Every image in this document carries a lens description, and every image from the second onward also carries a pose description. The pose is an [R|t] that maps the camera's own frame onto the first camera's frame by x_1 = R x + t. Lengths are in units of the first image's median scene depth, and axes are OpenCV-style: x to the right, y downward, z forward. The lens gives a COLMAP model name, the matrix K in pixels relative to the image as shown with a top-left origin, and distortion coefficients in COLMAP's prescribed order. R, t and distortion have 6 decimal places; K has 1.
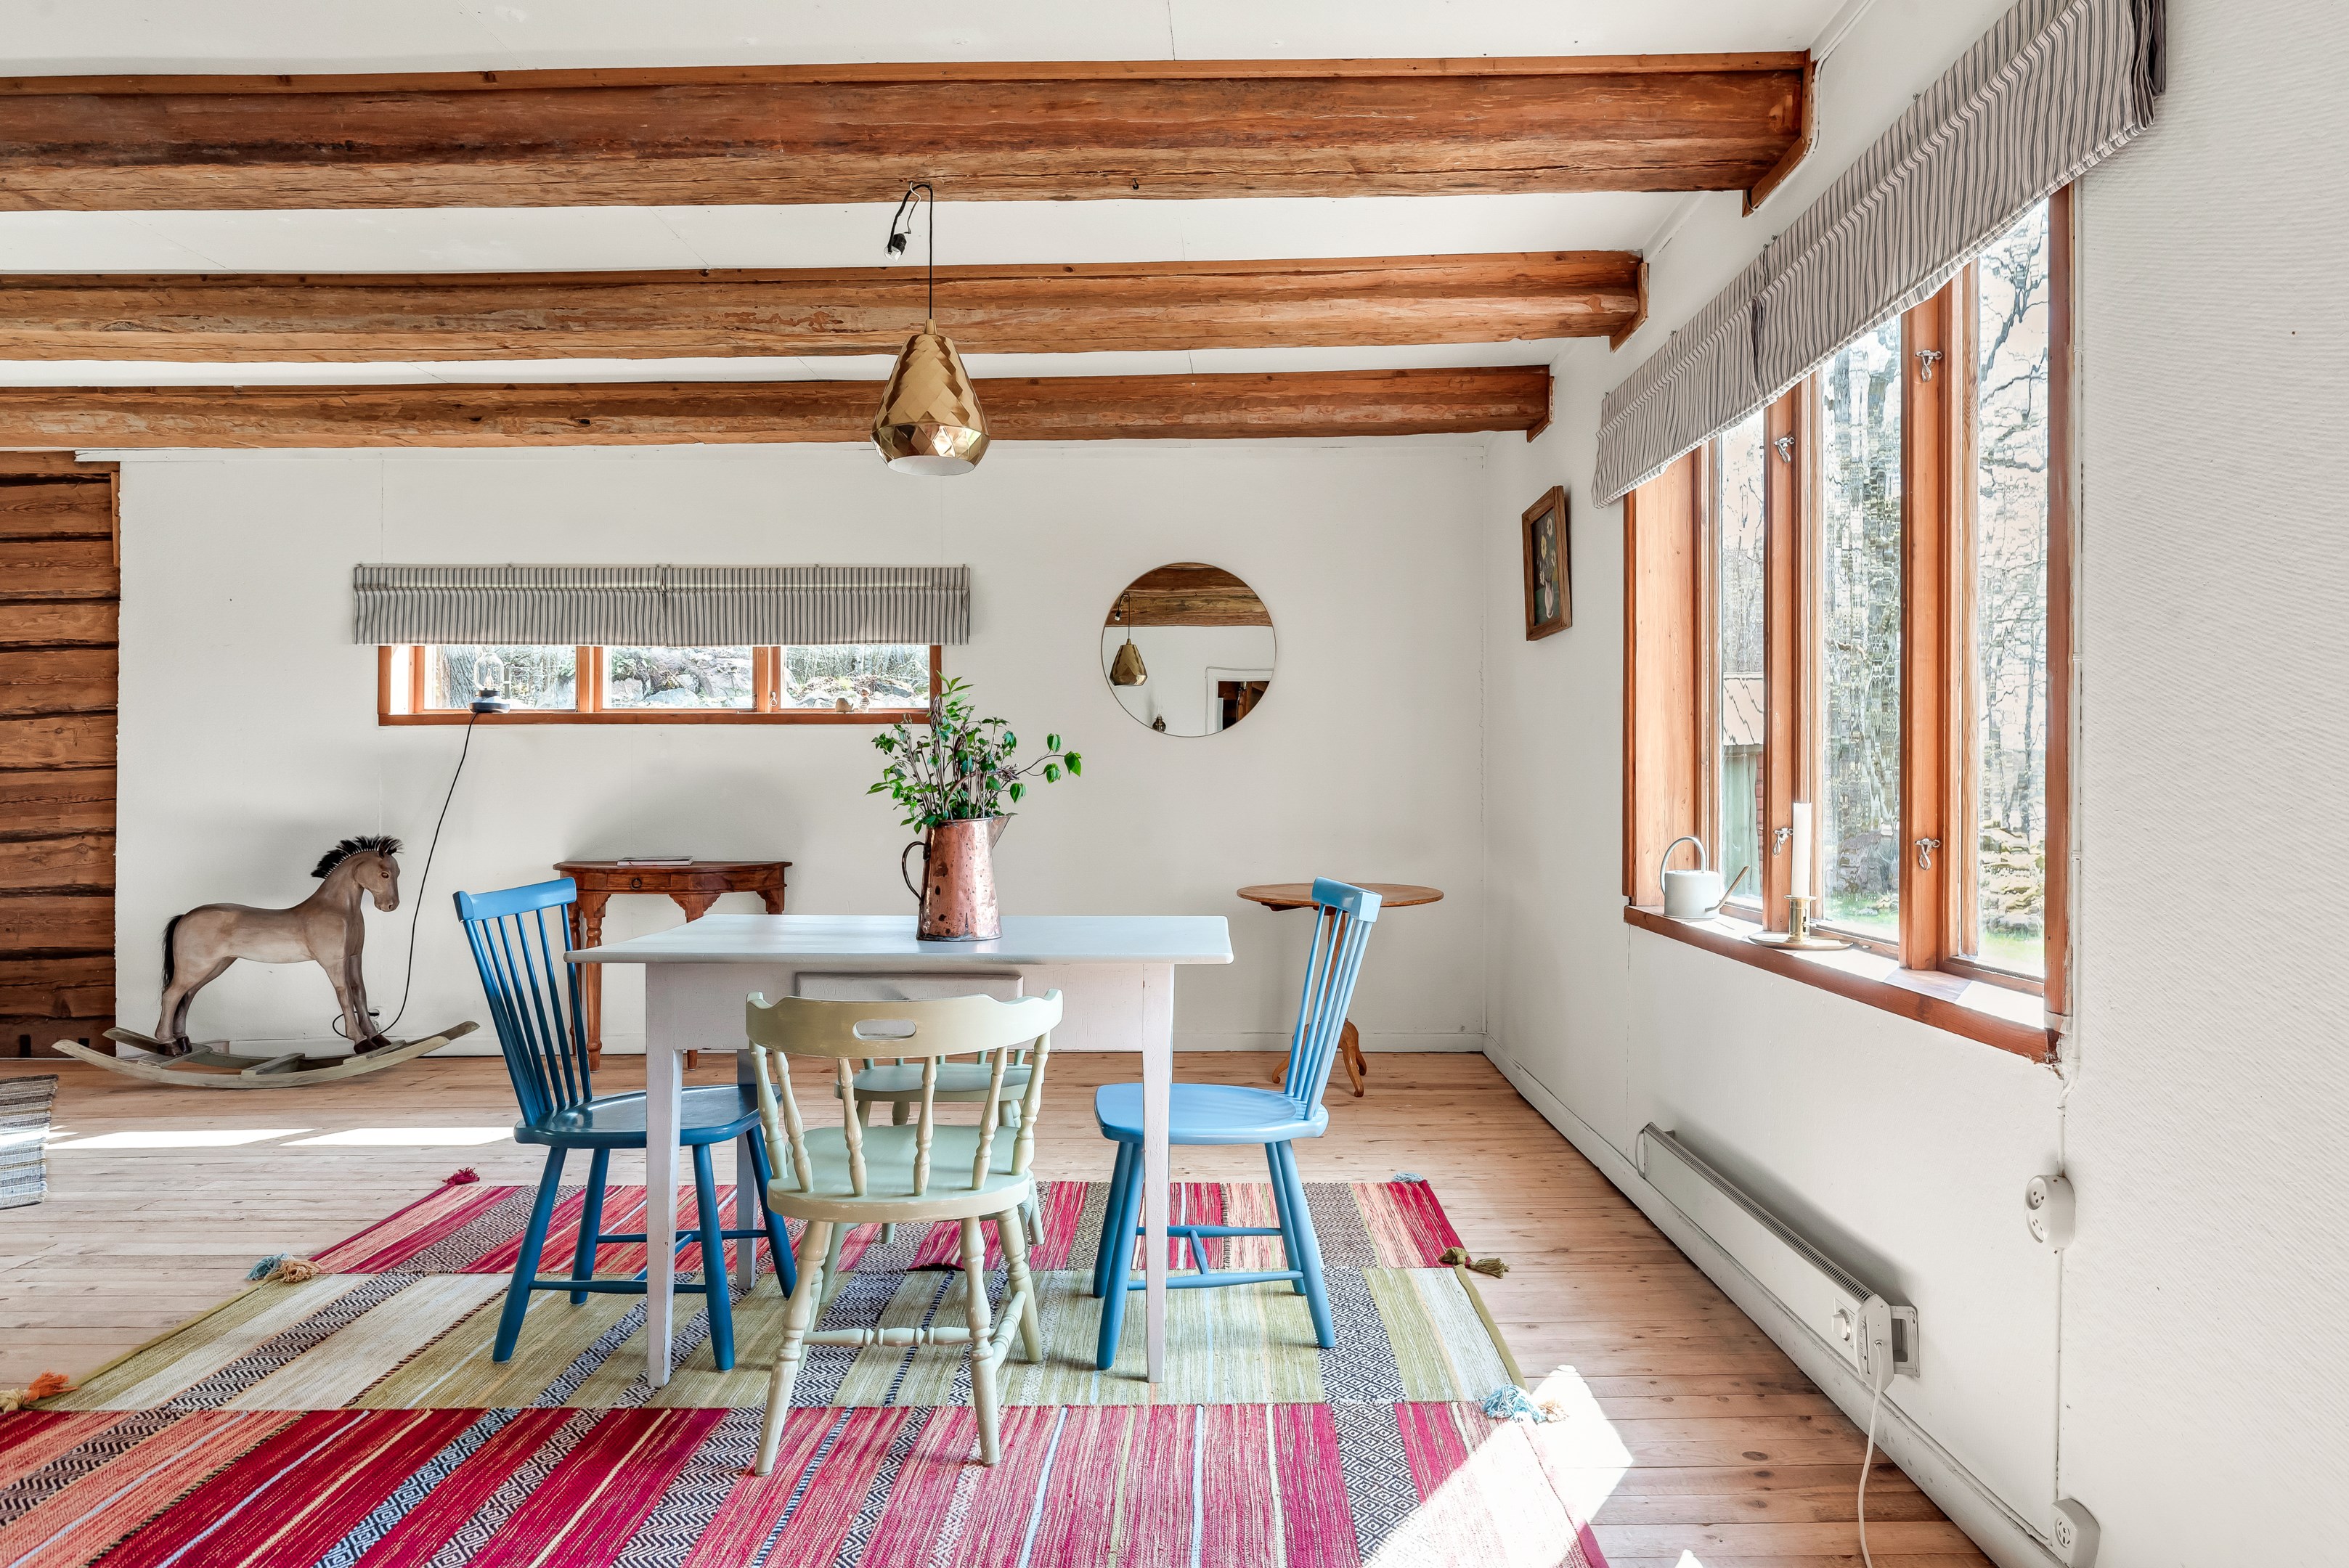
lens RADIAL K [[1512.9, 0, 1280.1], [0, 1512.9, 771.3], [0, 0, 1]] dist [-0.001691, -0.000197]
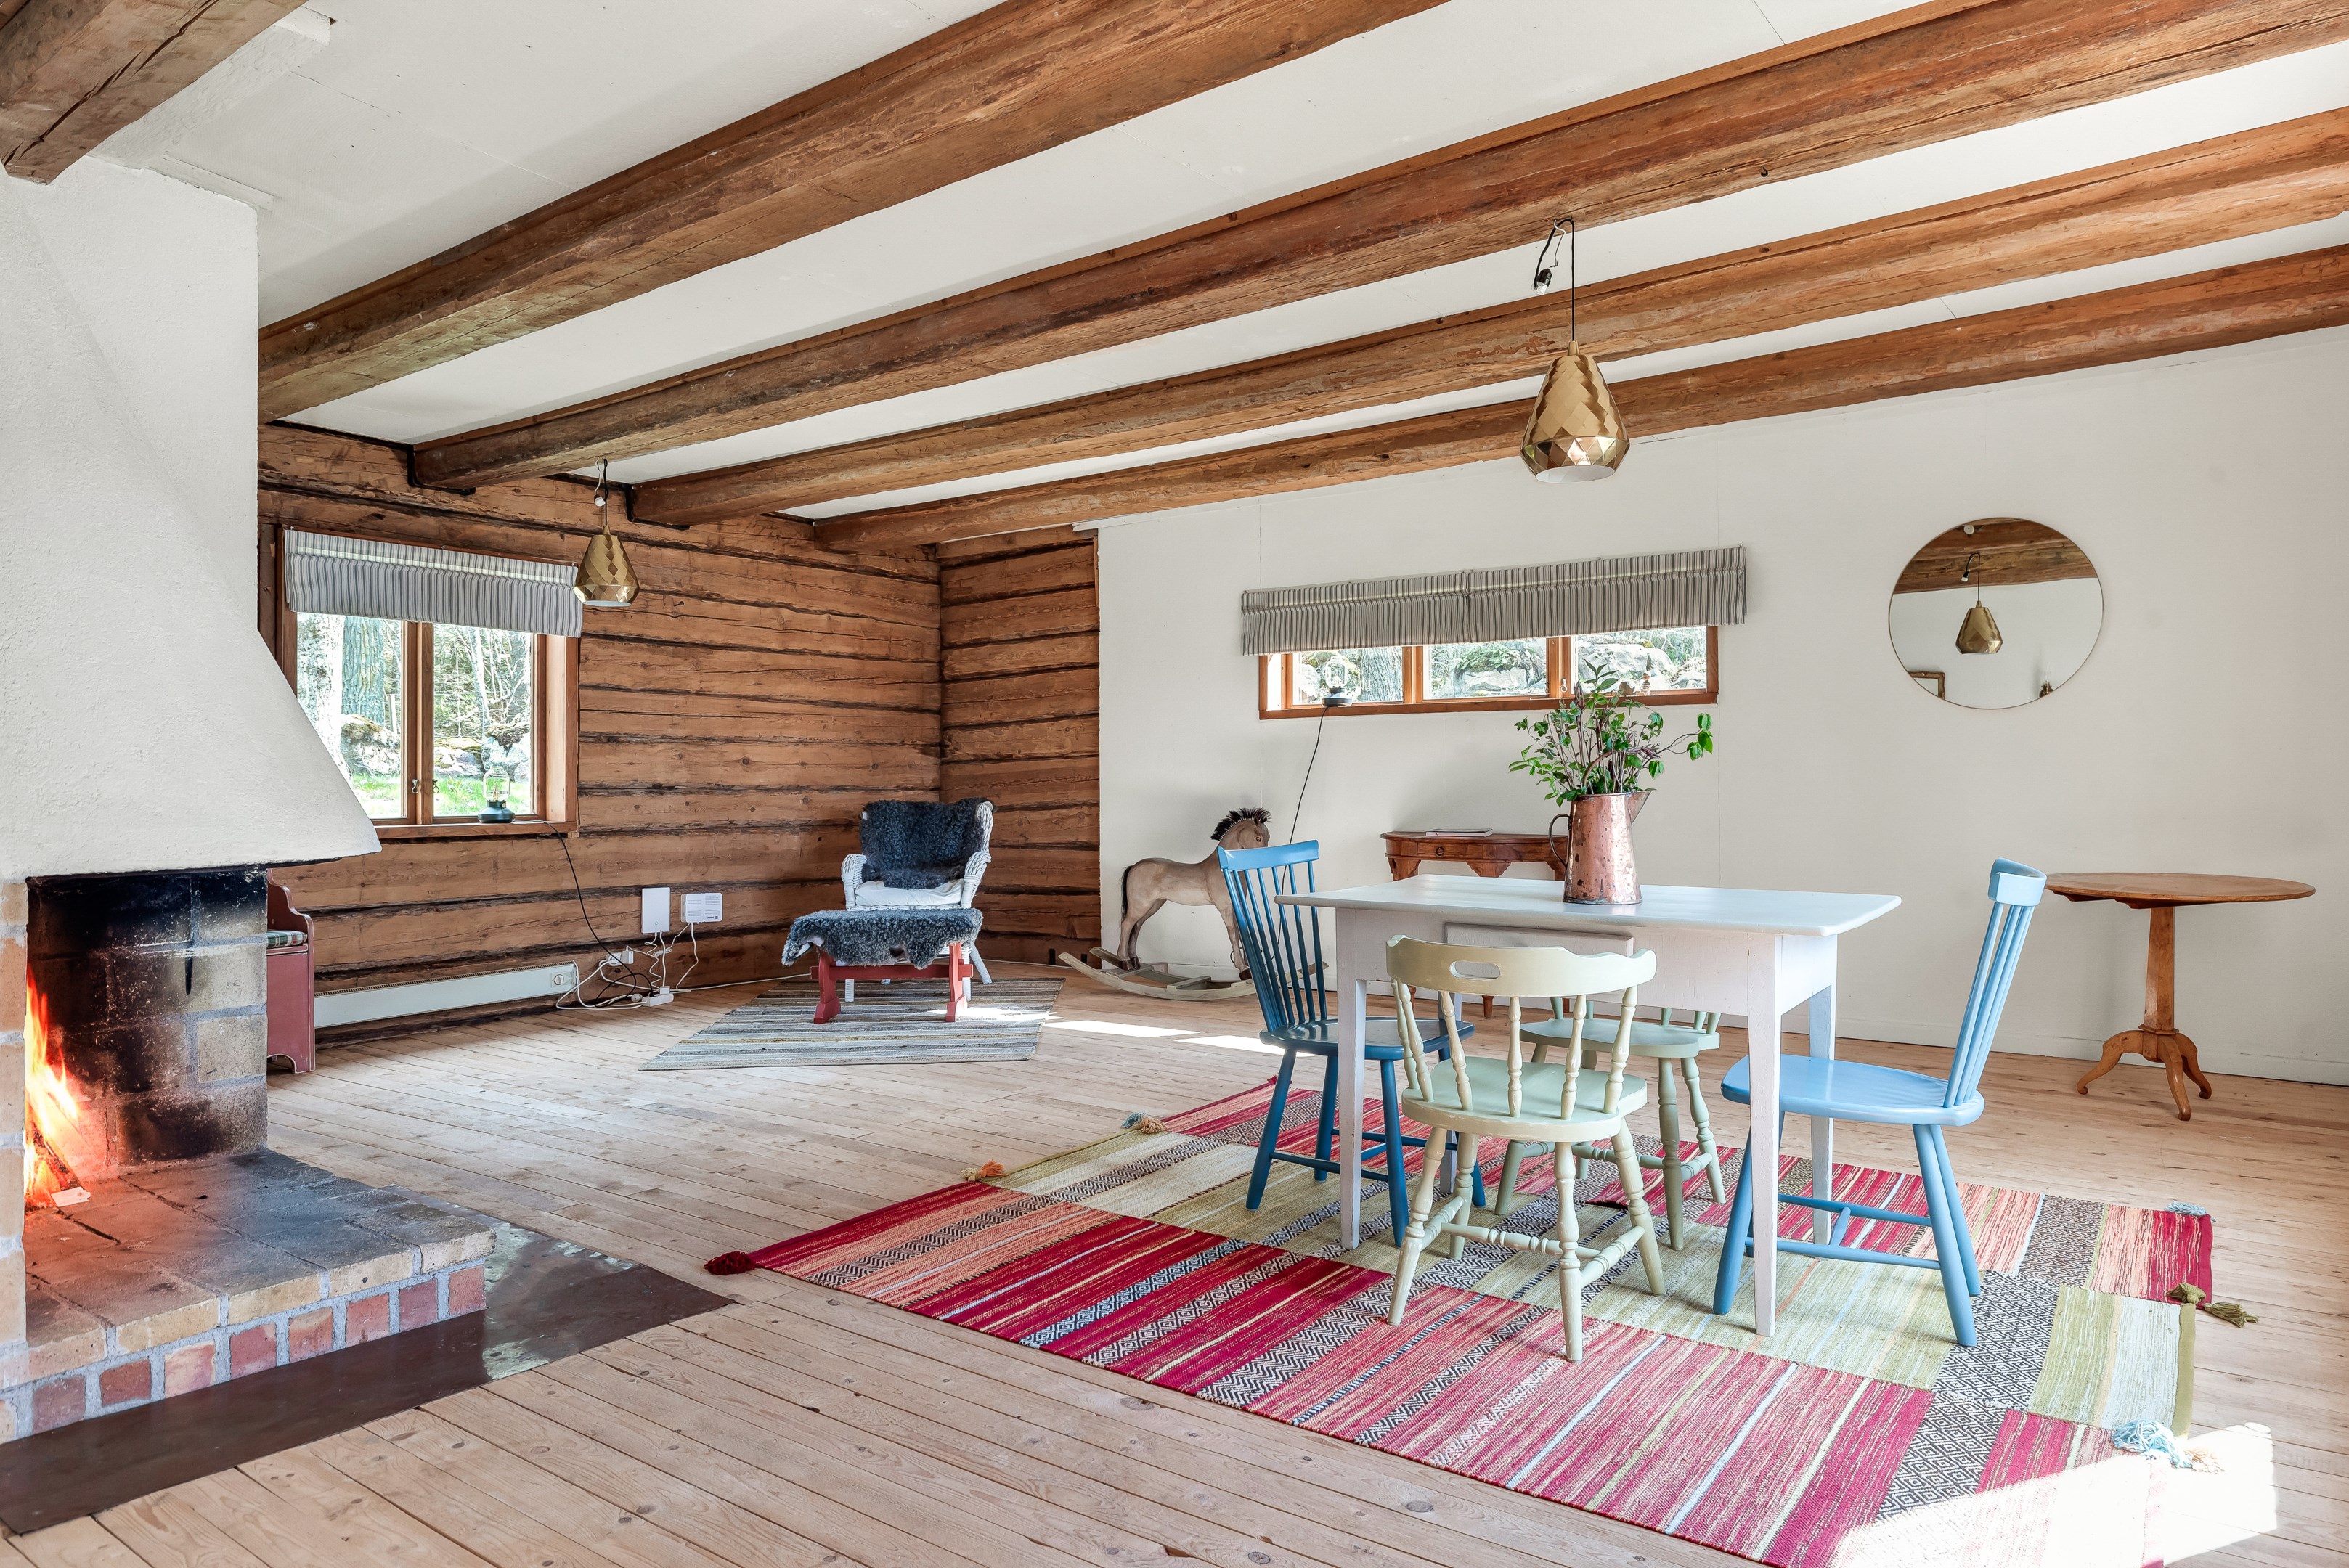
lens RADIAL K [[1516.4, 0, 1166.8], [0, 1516.4, 783.2], [0, 0, 1]] dist [-0.001228, -0.000602]
pose [[0.787794, -0.000214, -0.615939, 0.167059], [0.012888, 0.999787, 0.016136, 0.001624], [0.615804, -0.020650, 0.787629, -0.046351]]
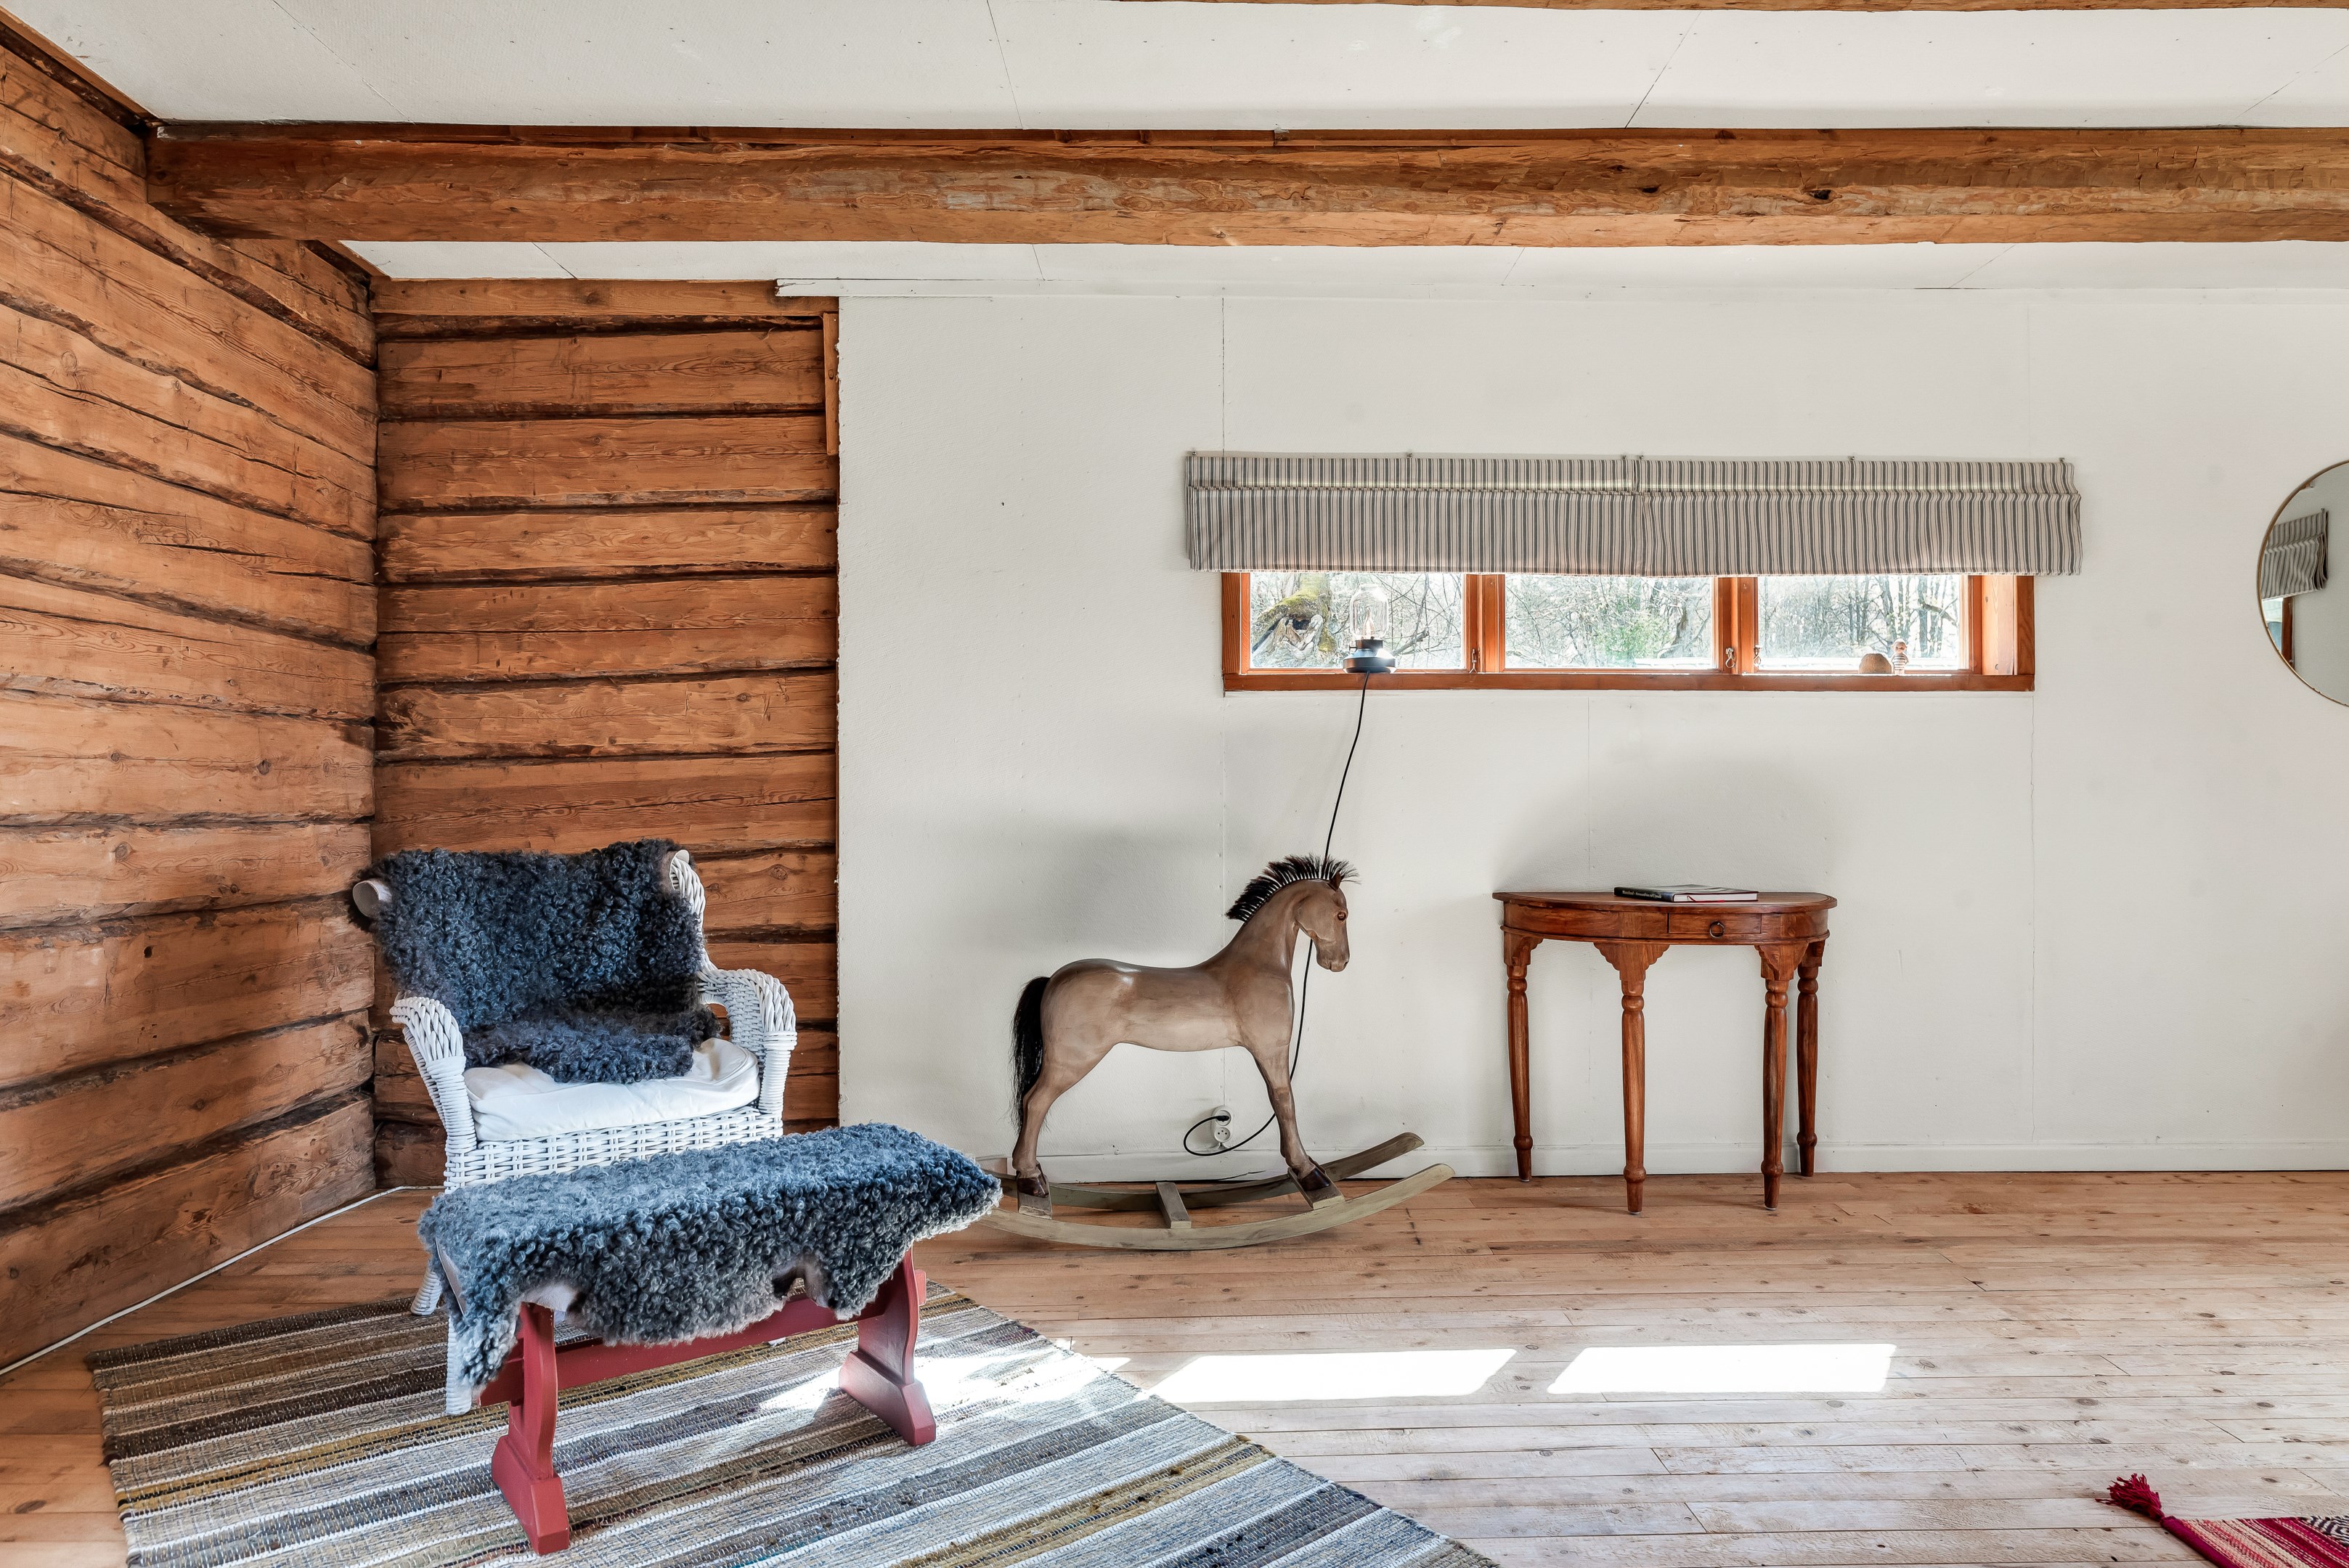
lens RADIAL K [[1516.4, 0, 1166.8], [0, 1516.4, 783.2], [0, 0, 1]] dist [-0.001228, -0.000602]
pose [[0.999945, 0.002100, 0.010247, -0.932769], [-0.002184, 0.999964, 0.008181, 0.008169], [-0.010230, -0.008203, 0.999914, 0.477487]]
